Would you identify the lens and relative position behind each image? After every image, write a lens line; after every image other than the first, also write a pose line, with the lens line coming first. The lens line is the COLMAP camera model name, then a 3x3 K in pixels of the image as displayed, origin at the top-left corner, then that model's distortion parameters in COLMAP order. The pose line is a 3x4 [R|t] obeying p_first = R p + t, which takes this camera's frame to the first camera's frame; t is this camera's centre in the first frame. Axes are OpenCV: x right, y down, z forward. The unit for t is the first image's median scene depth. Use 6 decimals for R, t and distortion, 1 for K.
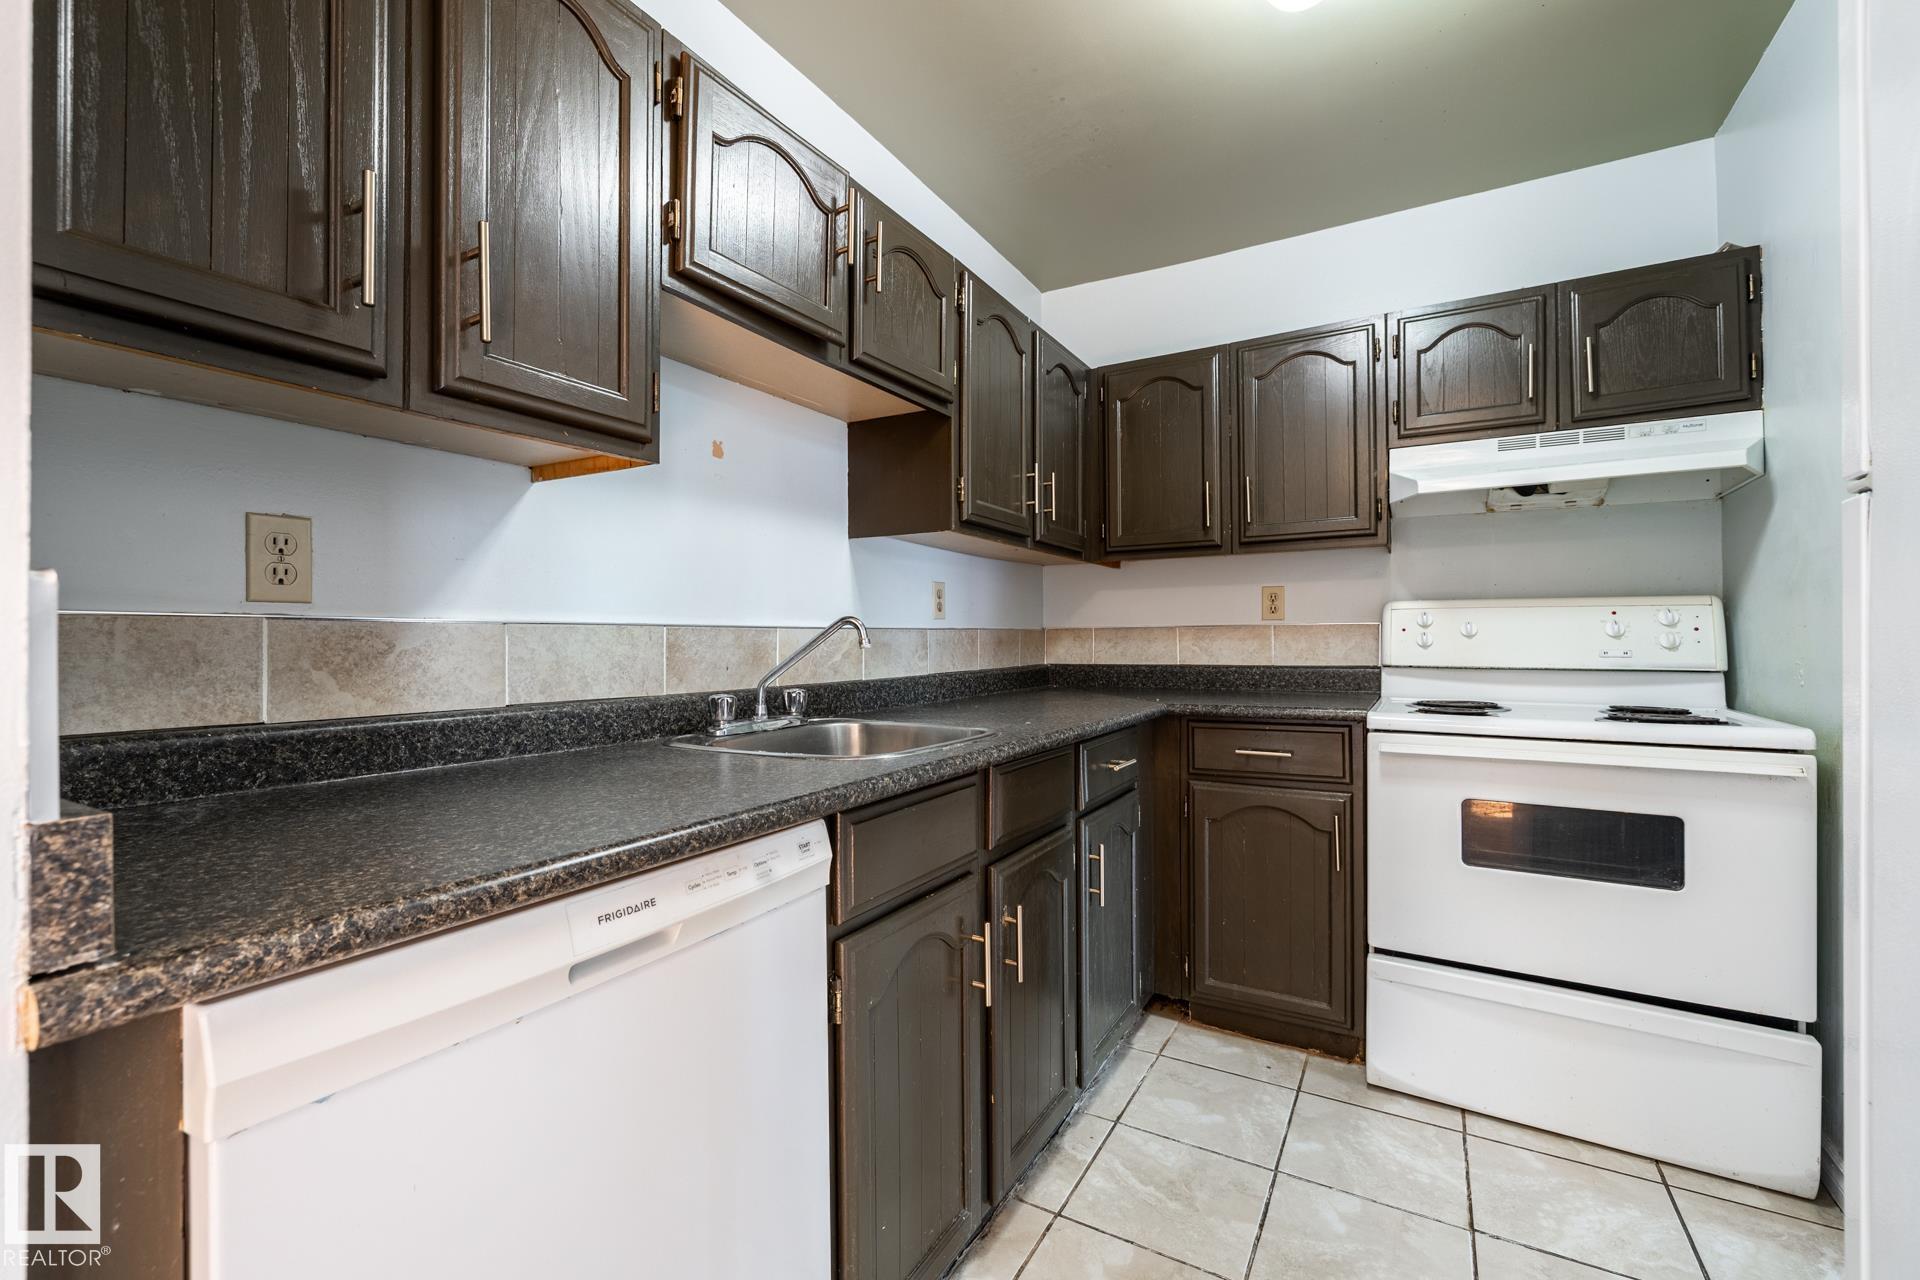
lens RADIAL K [[787.3, 0, 945.4], [0, 787.3, 628.2], [0, 0, 1]] dist [-0.000376, 0.000605]
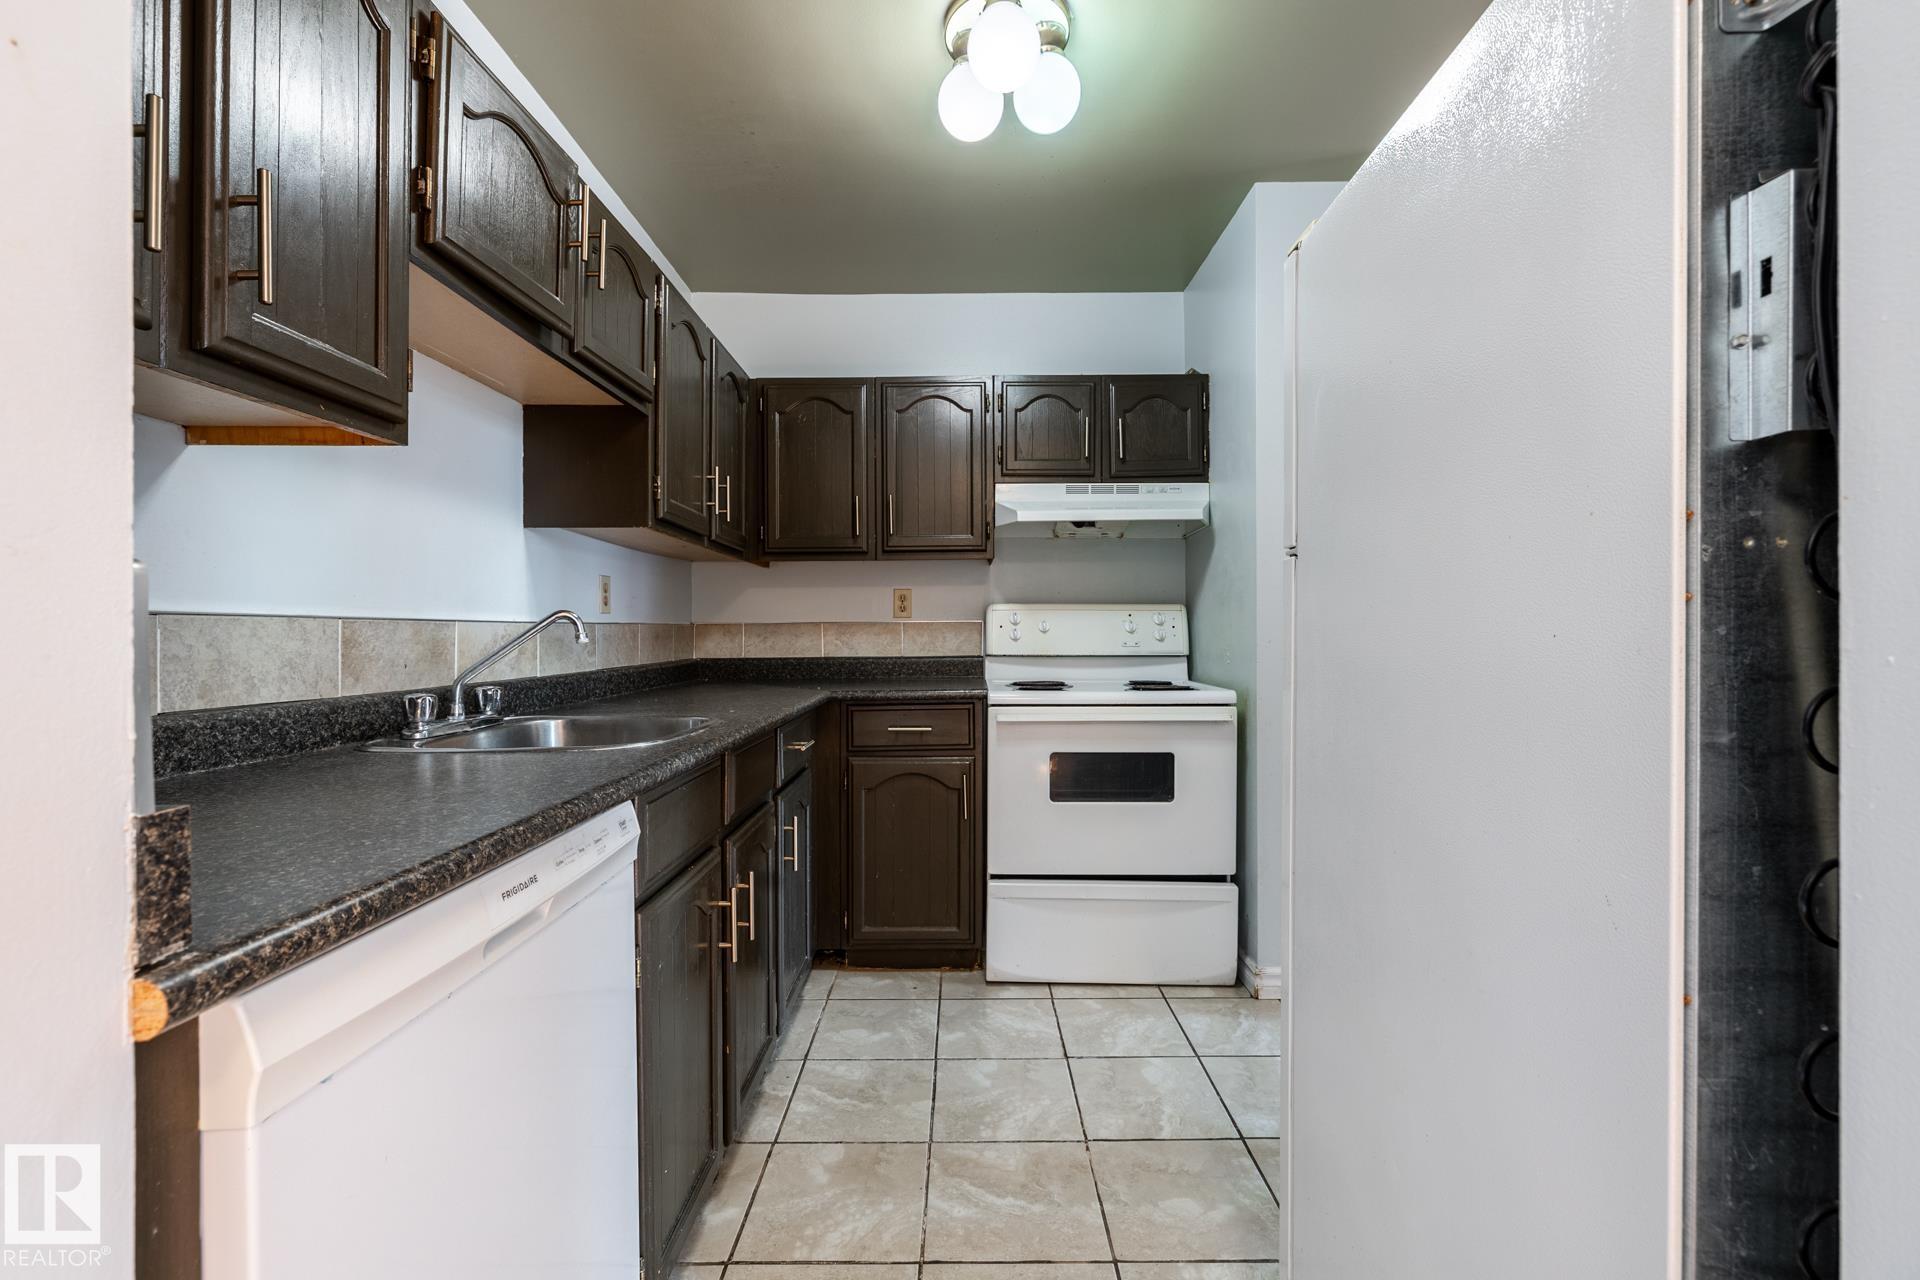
lens RADIAL K [[787.3, 0, 945.4], [0, 787.3, 628.2], [0, 0, 1]] dist [-0.000376, 0.000605]
pose [[0.870227, 0.003567, 0.492639, -0.184116], [-0.006603, 0.999968, 0.004423, -0.000369], [-0.492607, -0.007102, 0.870223, -0.089873]]
